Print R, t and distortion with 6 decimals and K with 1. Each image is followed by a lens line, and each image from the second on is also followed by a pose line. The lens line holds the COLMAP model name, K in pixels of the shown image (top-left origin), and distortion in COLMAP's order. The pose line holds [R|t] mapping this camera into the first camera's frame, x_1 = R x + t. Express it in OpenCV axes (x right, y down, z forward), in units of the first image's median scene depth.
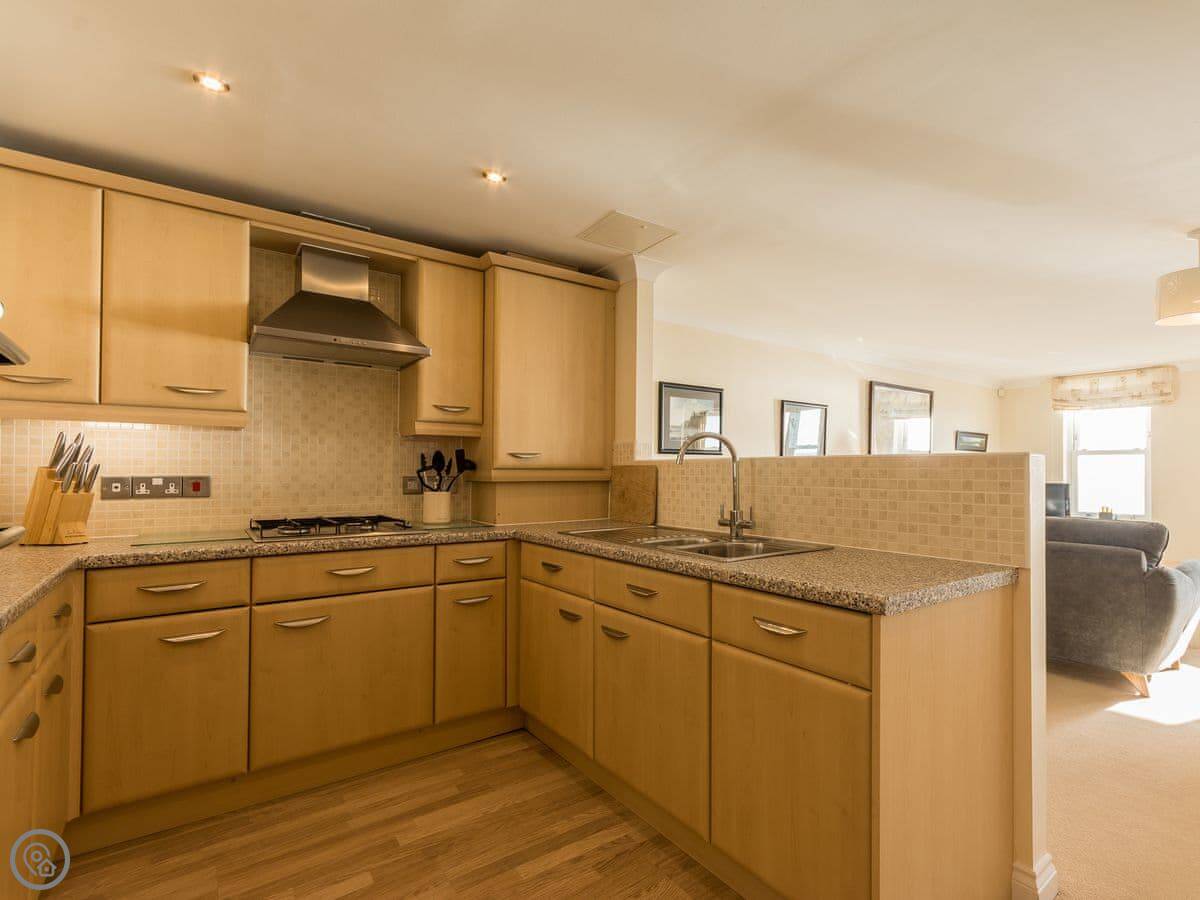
lens RADIAL K [[619.8, 0, 600.0], [0, 619.8, 450.0], [0, 0, 1]] dist [0.005019, 0.002042]
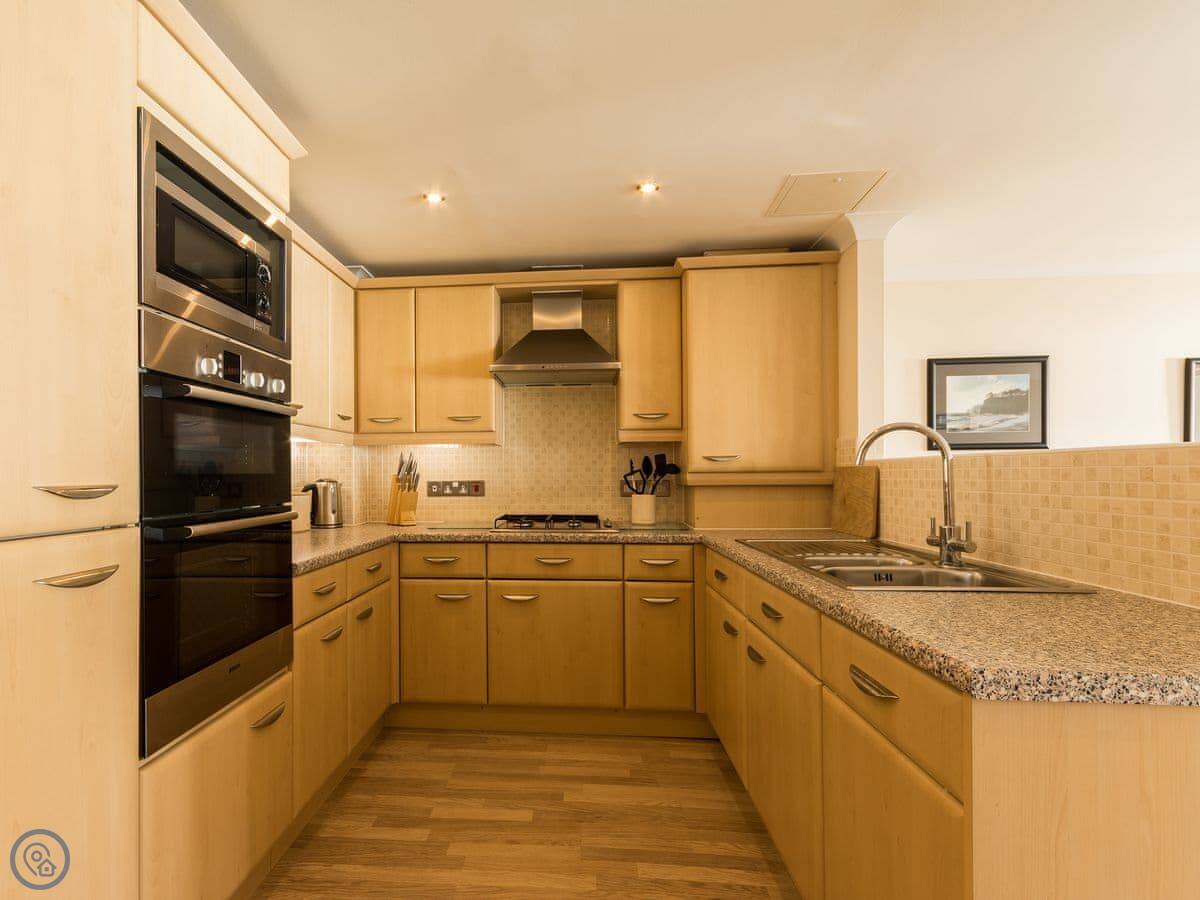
lens RADIAL K [[611.0, 0, 600.1], [0, 611.0, 458.0], [0, 0, 1]] dist [0.002768, 0.001667]
pose [[0.725473, -0.026729, -0.687732, 0.433451], [0.033147, 0.999443, -0.003879, 0.006135], [0.687452, -0.019982, 0.725954, 0.194933]]
